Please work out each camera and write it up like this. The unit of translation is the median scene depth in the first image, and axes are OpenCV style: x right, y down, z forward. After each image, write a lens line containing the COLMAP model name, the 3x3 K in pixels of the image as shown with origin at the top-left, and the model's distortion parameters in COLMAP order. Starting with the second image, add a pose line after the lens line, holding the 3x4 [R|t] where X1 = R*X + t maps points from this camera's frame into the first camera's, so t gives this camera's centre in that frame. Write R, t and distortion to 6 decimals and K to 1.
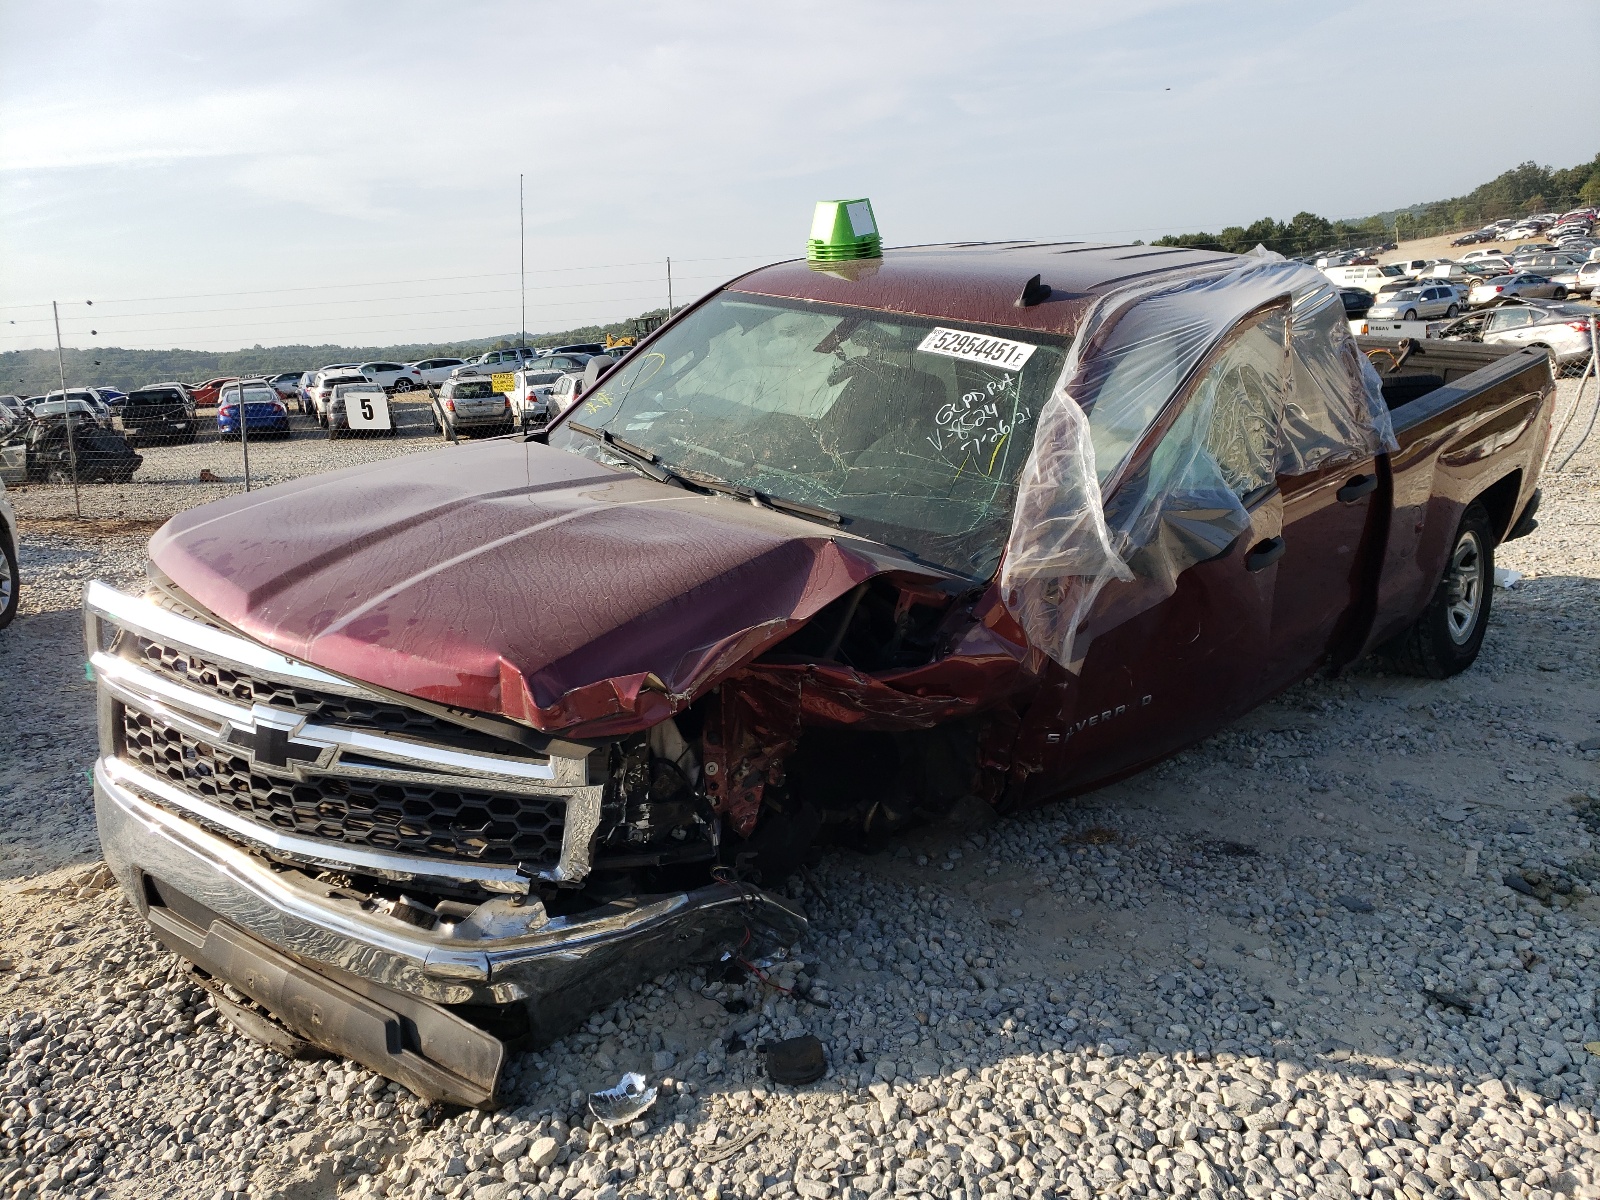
lens RADIAL K [[1226.0, 0, 796.8], [0, 1226.0, 574.1], [0, 0, 1]] dist [0.035473, -0.002668]
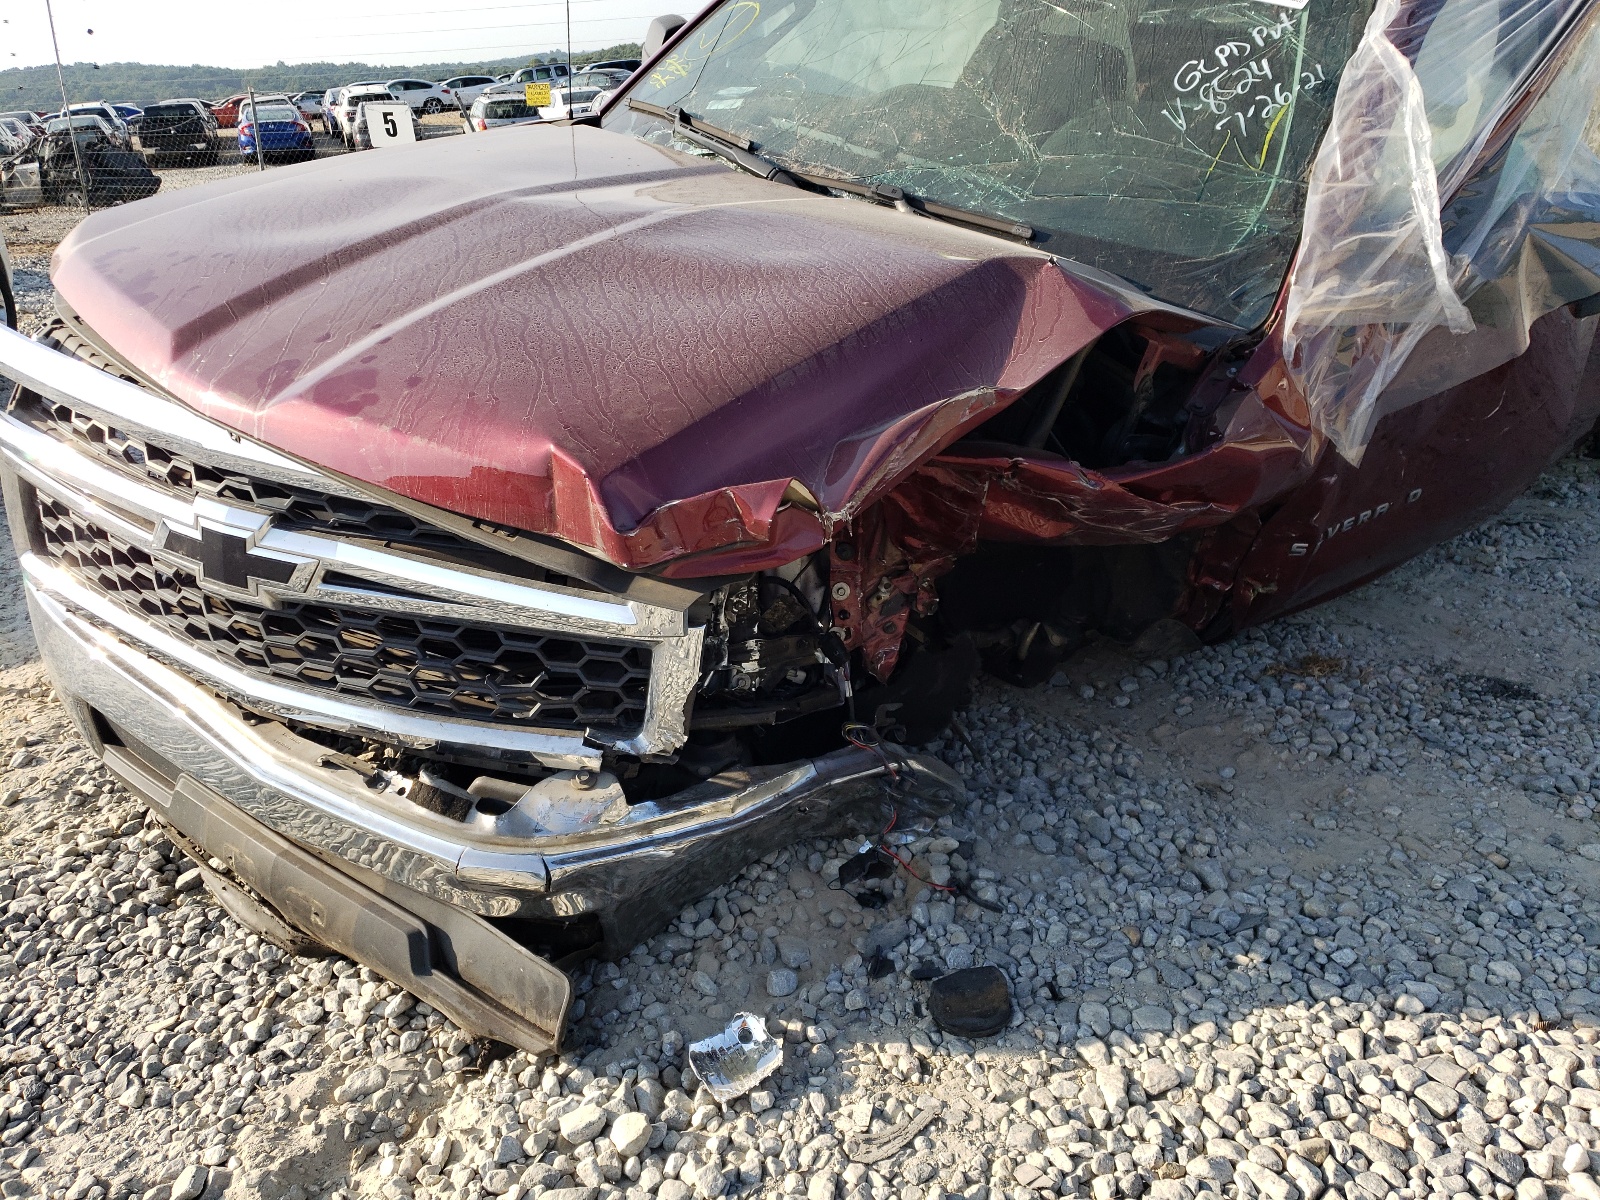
lens RADIAL K [[1226.0, 0, 796.8], [0, 1226.0, 574.1], [0, 0, 1]] dist [0.035473, -0.002668]
pose [[0.999262, 0.021146, -0.032067, -0.081000], [-0.014149, 0.978763, 0.204508, 0.002248], [0.035711, -0.203903, 0.978340, 0.323973]]
